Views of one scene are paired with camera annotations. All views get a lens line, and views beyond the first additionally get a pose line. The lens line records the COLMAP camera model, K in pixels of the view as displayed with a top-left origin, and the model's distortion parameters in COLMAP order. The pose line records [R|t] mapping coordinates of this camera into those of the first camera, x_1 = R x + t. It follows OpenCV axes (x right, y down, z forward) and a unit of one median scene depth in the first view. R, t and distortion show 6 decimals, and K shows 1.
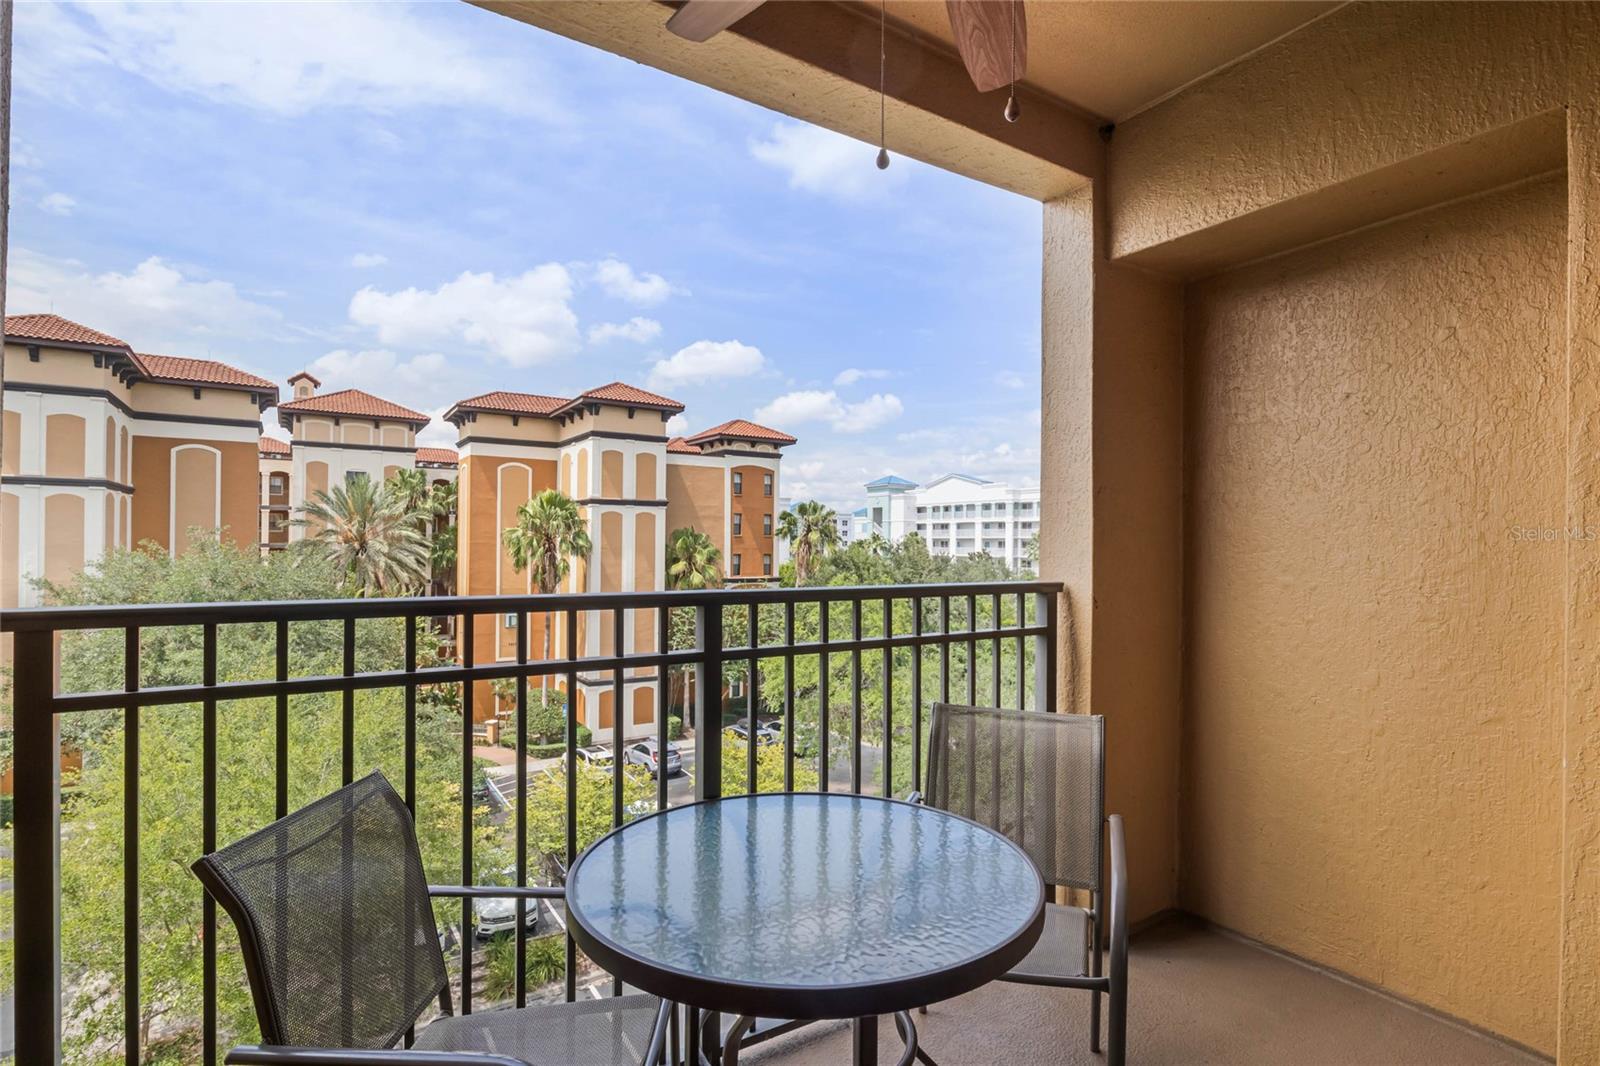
lens RADIAL K [[824.4, 0, 802.2], [0, 824.4, 543.3], [0, 0, 1]] dist [-0.009031, 0.000735]
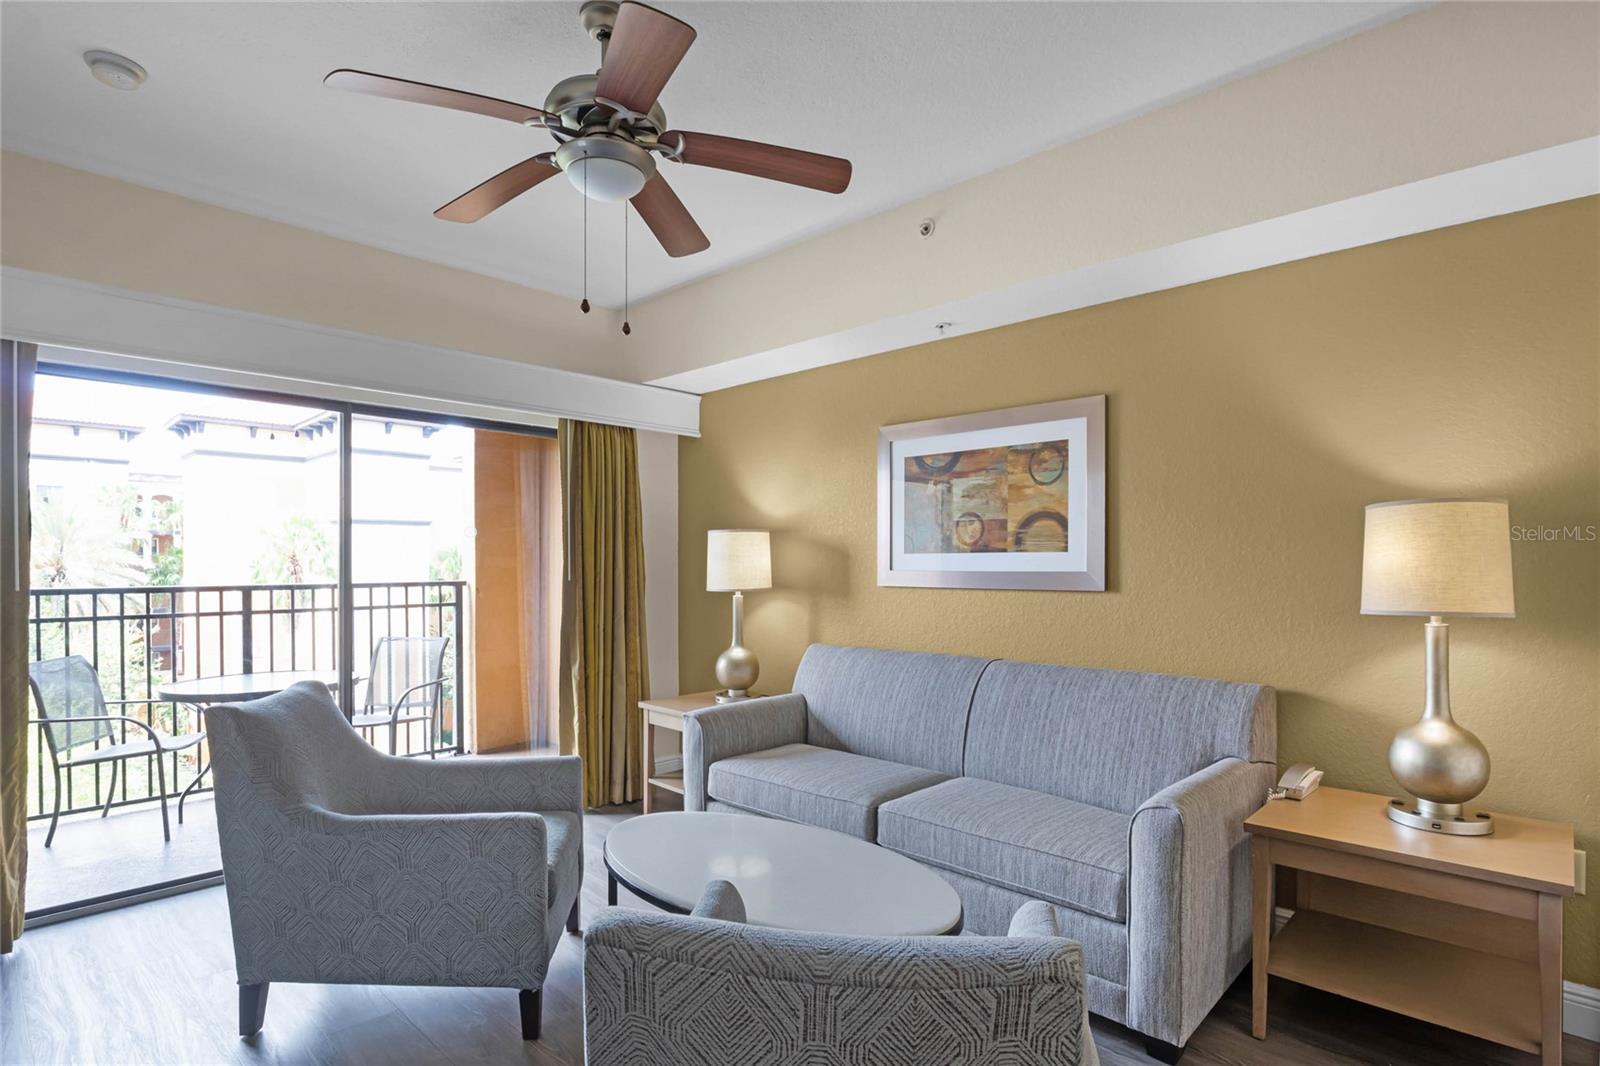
lens RADIAL K [[824.4, 0, 786.7], [0, 824.4, 562.6], [0, 0, 1]] dist [-0.009031, 0.000735]
pose [[0.972296, -0.013131, 0.233386, 0.618046], [0.012406, 0.999913, 0.004578, 0.004987], [-0.233425, -0.001555, 0.972374, -1.197540]]
